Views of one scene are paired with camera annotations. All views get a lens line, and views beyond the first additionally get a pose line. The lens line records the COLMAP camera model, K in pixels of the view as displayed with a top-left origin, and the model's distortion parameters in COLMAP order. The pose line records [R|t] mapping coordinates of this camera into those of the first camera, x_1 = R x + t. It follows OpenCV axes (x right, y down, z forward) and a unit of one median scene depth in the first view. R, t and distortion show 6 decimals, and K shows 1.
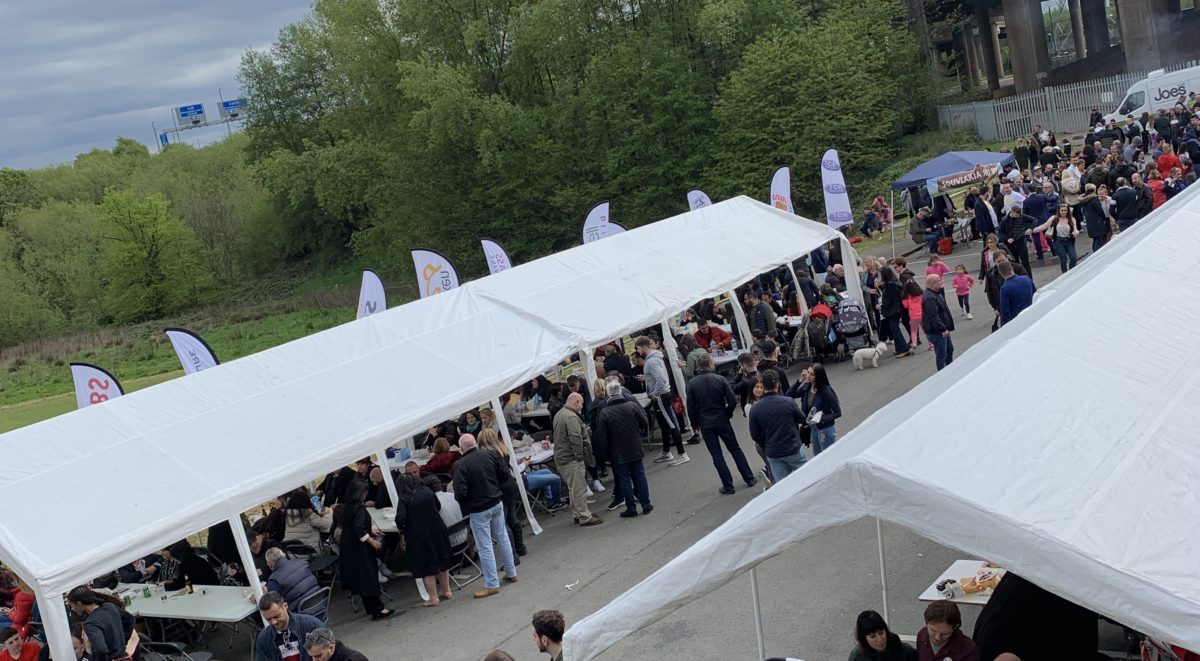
lens RADIAL K [[1188.6, 0, 595.5], [0, 1188.6, 323.6], [0, 0, 1]] dist [0.010985, 0.000000]
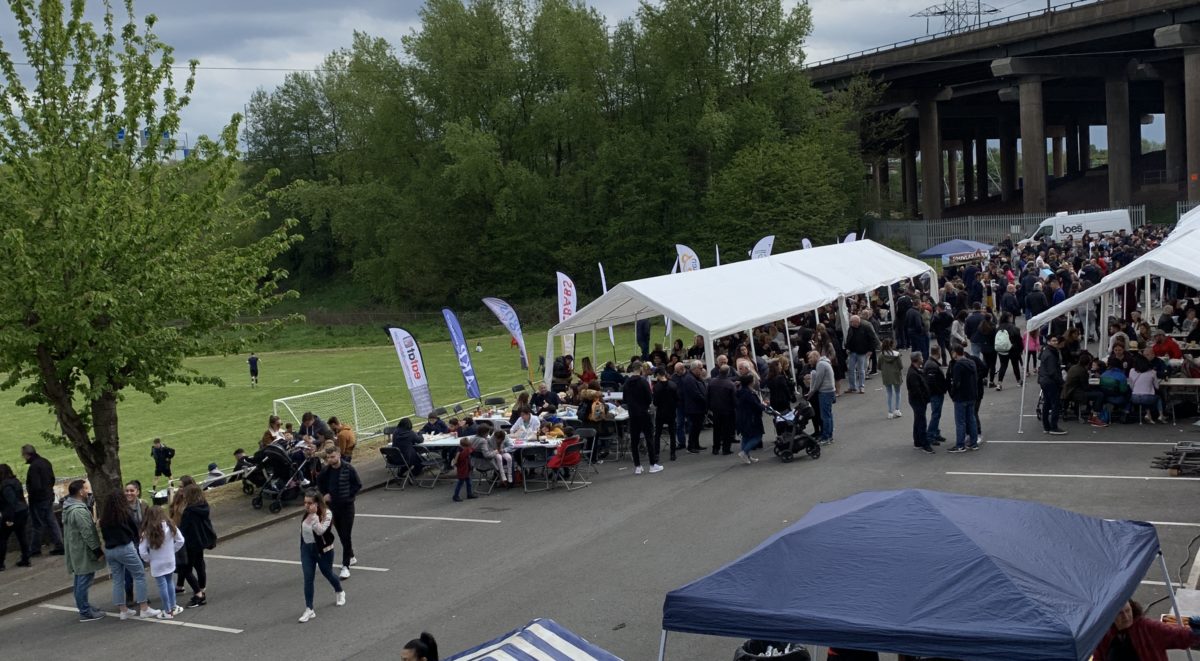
lens RADIAL K [[1188.6, 0, 602.5], [0, 1188.6, 319.5], [0, 0, 1]] dist [0.010985, 0.000000]
pose [[0.983517, 0.126435, 0.129260, -0.152536], [-0.115801, 0.989478, -0.086739, 0.065180], [-0.138866, 0.070341, 0.987810, -0.193954]]
